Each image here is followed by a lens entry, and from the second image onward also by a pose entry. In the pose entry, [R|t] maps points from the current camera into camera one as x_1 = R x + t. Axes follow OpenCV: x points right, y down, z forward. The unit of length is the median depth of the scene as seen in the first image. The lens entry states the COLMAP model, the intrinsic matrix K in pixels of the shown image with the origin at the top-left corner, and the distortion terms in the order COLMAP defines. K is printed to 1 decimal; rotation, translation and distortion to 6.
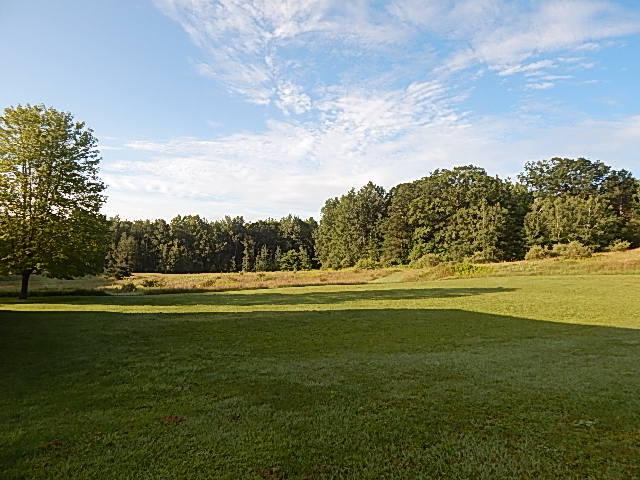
lens RADIAL K [[423.2, 0, 320.0], [0, 423.2, 240.0], [0, 0, 1]] dist [0.003242, -0.001536]
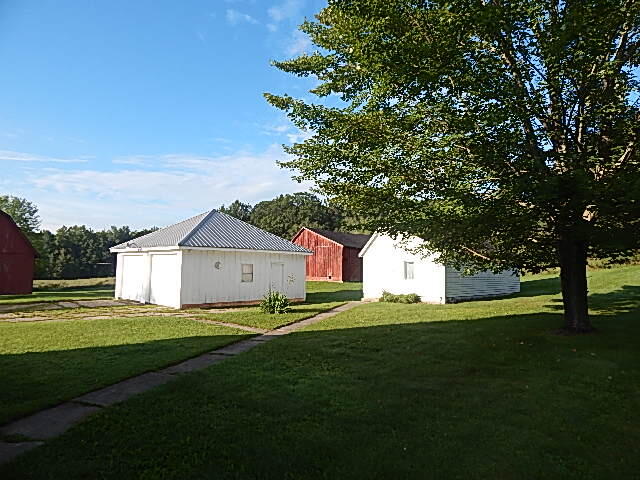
lens RADIAL K [[423.2, 0, 320.0], [0, 423.2, 240.0], [0, 0, 1]] dist [0.003242, -0.001536]
pose [[0.972075, -0.017843, 0.233990, 0.079393], [0.017834, 0.999839, 0.002155, -0.023257], [-0.233991, 0.002078, 0.972237, -0.345054]]
